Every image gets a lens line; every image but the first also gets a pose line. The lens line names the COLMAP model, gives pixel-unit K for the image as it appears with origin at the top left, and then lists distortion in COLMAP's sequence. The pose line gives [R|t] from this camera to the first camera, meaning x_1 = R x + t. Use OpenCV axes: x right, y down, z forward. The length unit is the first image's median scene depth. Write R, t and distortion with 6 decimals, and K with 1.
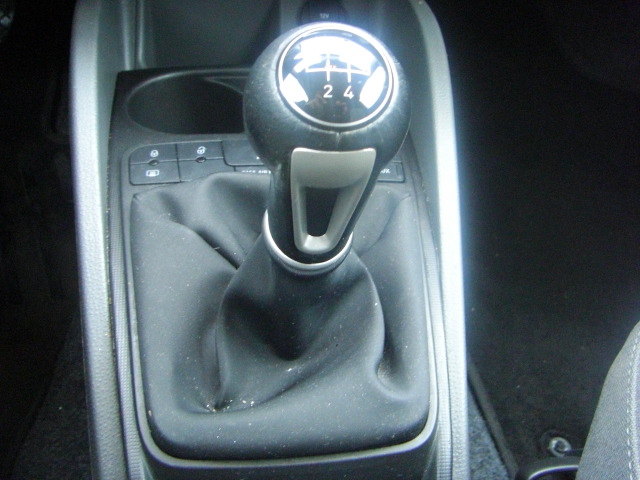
lens RADIAL K [[721.1, 0, 355.8], [0, 721.1, 203.1], [0, 0, 1]] dist [-0.160443, 0.067152]
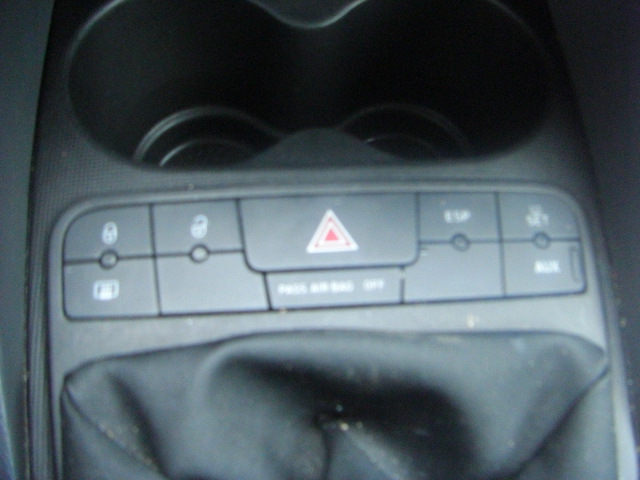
lens RADIAL K [[721.1, 0, 355.8], [0, 721.1, 203.1], [0, 0, 1]] dist [-0.160443, 0.067152]
pose [[0.997469, 0.052853, -0.047555, -0.094422], [-0.031193, 0.926374, 0.375311, -0.333838], [0.063890, -0.372878, 0.925678, 0.630985]]
